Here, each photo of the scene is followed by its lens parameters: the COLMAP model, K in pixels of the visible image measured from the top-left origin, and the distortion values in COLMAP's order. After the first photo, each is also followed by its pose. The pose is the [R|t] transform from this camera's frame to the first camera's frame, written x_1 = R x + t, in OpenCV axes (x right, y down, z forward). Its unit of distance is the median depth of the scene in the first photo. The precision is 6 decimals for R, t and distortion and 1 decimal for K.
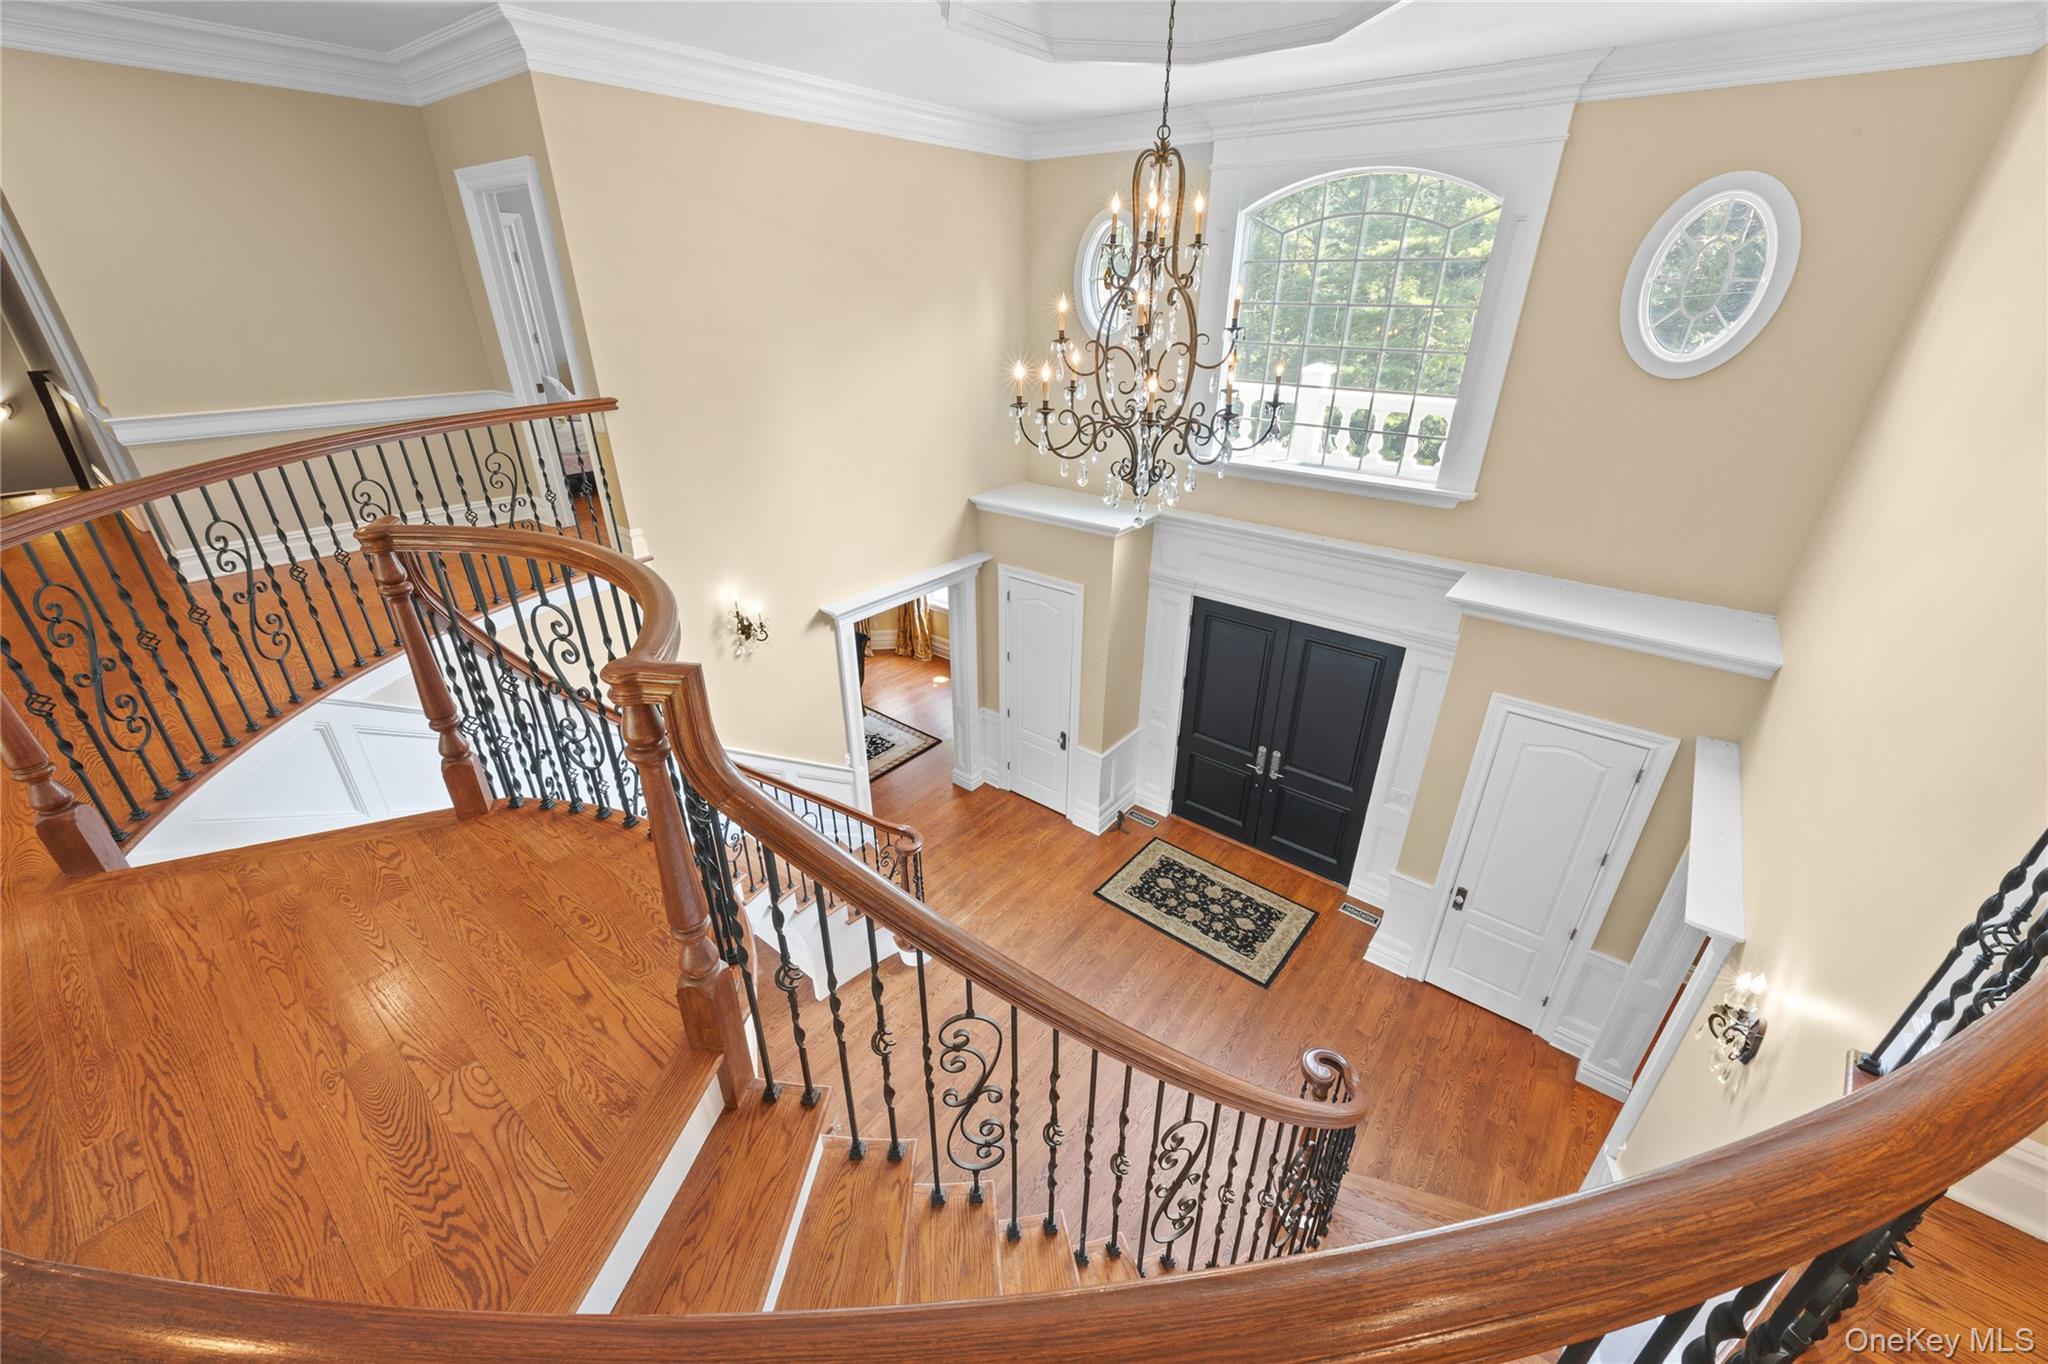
lens RADIAL K [[806.8, 0, 1032.6], [0, 806.8, 691.3], [0, 0, 1]] dist [0.000218, 0.000039]
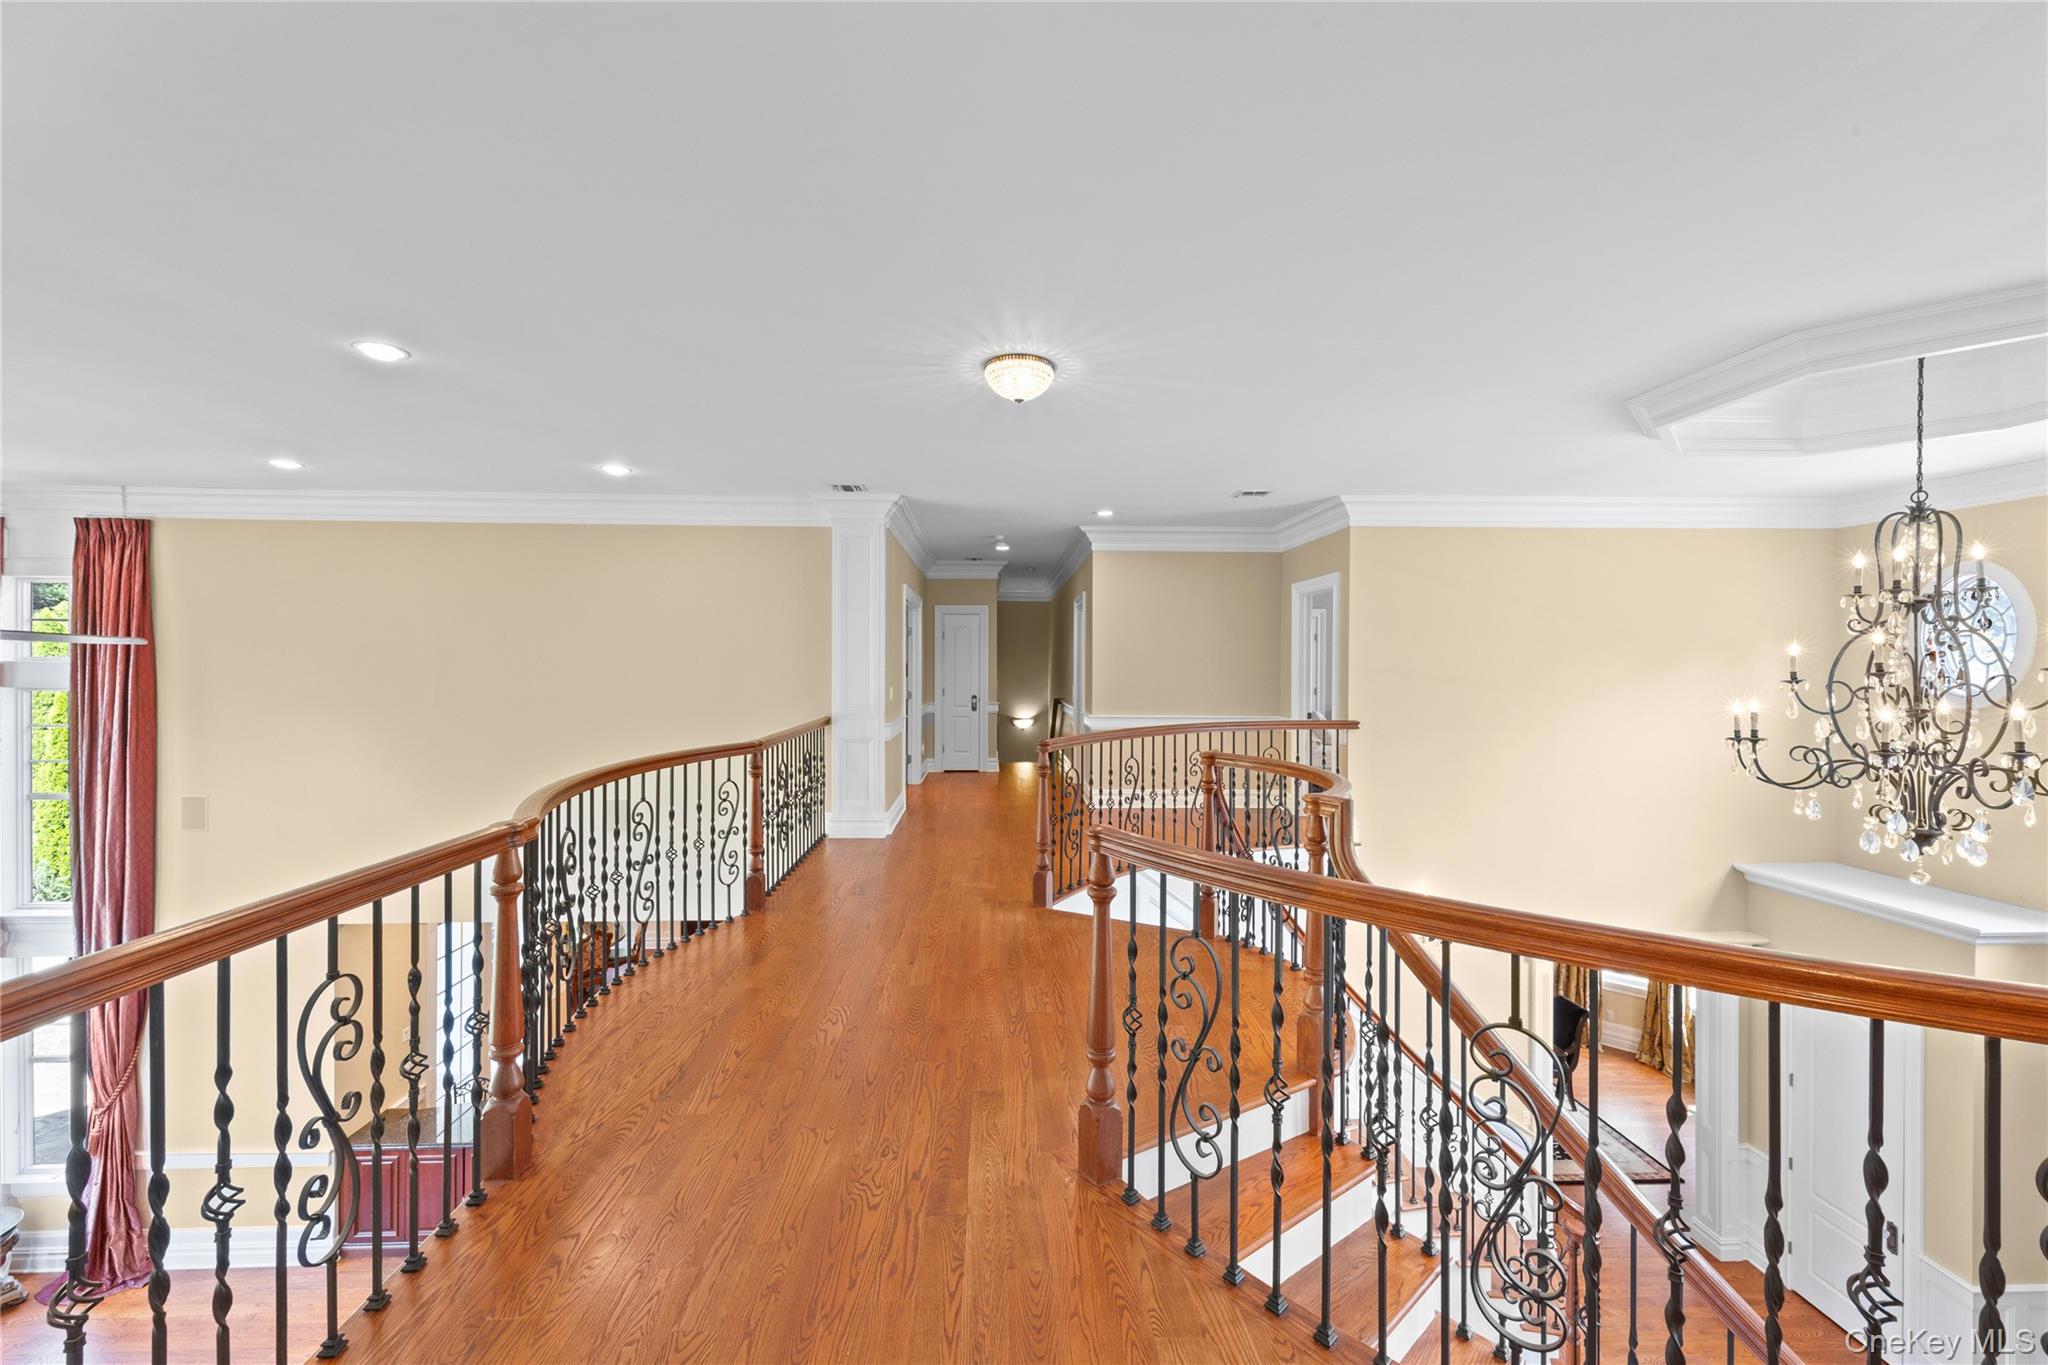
lens RADIAL K [[806.8, 0, 1022.6], [0, 806.8, 672.4], [0, 0, 1]] dist [0.000218, 0.000039]
pose [[0.649809, 0.003291, -0.760090, 0.163807], [-0.337317, 0.897376, -0.284490, 0.157595], [0.681150, 0.441255, 0.584233, -0.237077]]
